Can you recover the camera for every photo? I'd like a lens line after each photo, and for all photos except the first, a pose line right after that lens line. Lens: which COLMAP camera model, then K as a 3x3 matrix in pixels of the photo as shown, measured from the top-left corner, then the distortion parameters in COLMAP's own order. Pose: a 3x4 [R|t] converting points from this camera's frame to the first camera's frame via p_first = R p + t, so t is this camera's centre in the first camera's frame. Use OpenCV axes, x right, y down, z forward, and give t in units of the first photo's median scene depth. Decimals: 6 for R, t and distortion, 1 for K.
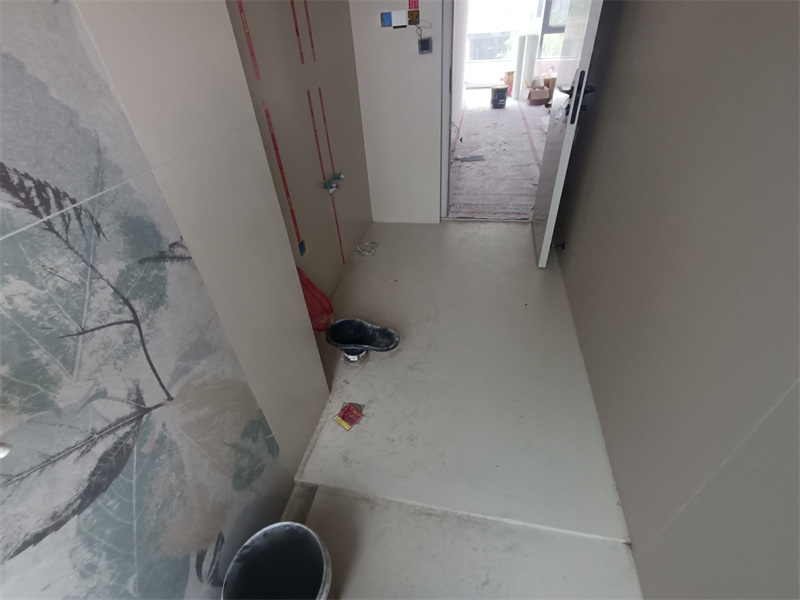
lens RADIAL K [[369.2, 0, 396.8], [0, 369.2, 304.6], [0, 0, 1]] dist [-0.008397, 0.006040]
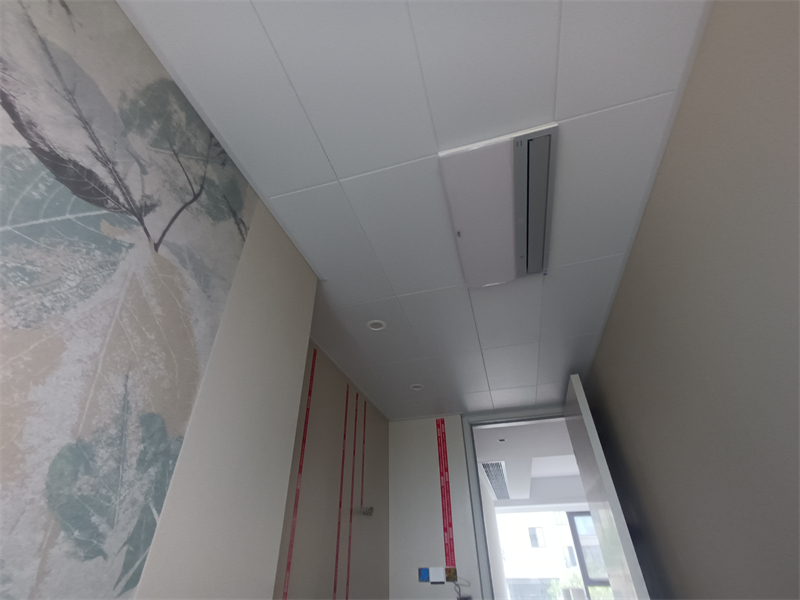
lens RADIAL K [[369.2, 0, 396.8], [0, 369.2, 304.6], [0, 0, 1]] dist [-0.008397, 0.006040]
pose [[0.995311, -0.001317, -0.096721, 0.109182], [-0.091840, 0.301019, -0.949185, 1.359615], [0.030365, 0.953617, 0.299487, 1.043467]]
